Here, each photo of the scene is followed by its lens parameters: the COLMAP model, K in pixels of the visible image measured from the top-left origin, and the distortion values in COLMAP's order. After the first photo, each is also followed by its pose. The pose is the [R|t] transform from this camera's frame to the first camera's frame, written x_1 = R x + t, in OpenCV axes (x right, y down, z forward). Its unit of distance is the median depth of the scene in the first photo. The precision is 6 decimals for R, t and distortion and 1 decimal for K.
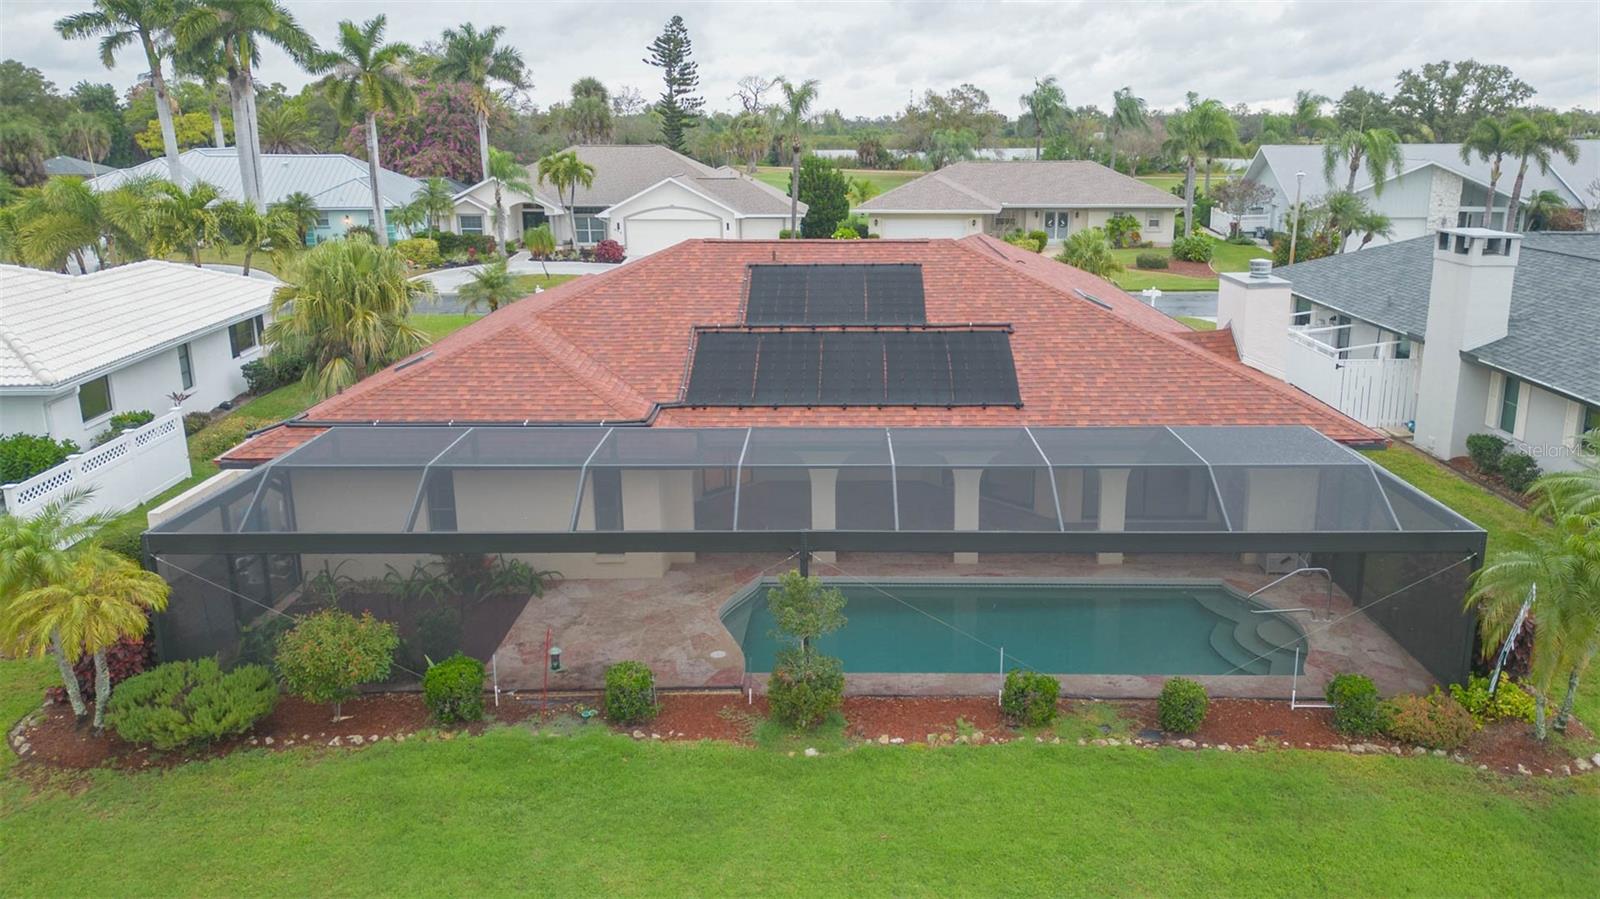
lens RADIAL K [[1118.1, 0, 797.5], [0, 1118.1, 403.7], [0, 0, 1]] dist [0.032917, -0.001920]
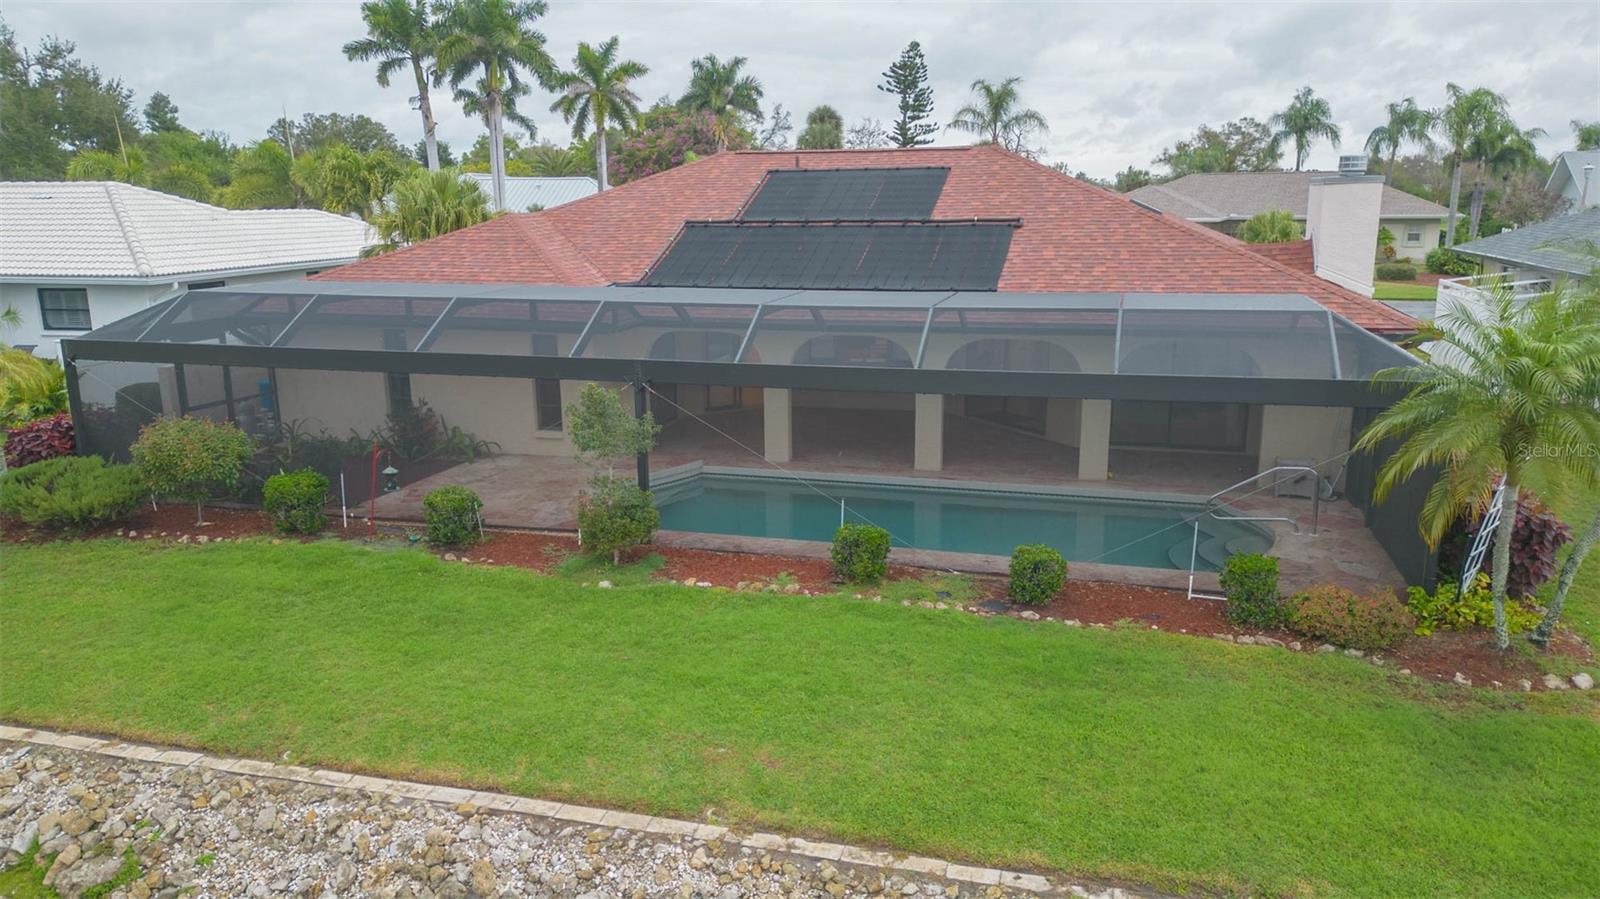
lens RADIAL K [[1119.7, 0, 800.0], [0, 1119.7, 449.5], [0, 0, 1]] dist [0.047984, -0.032410]
pose [[0.965771, 0.057817, -0.252869, 0.315993], [-0.063883, 0.997832, -0.015836, 0.167350], [0.251405, 0.031448, 0.967371, 0.126651]]
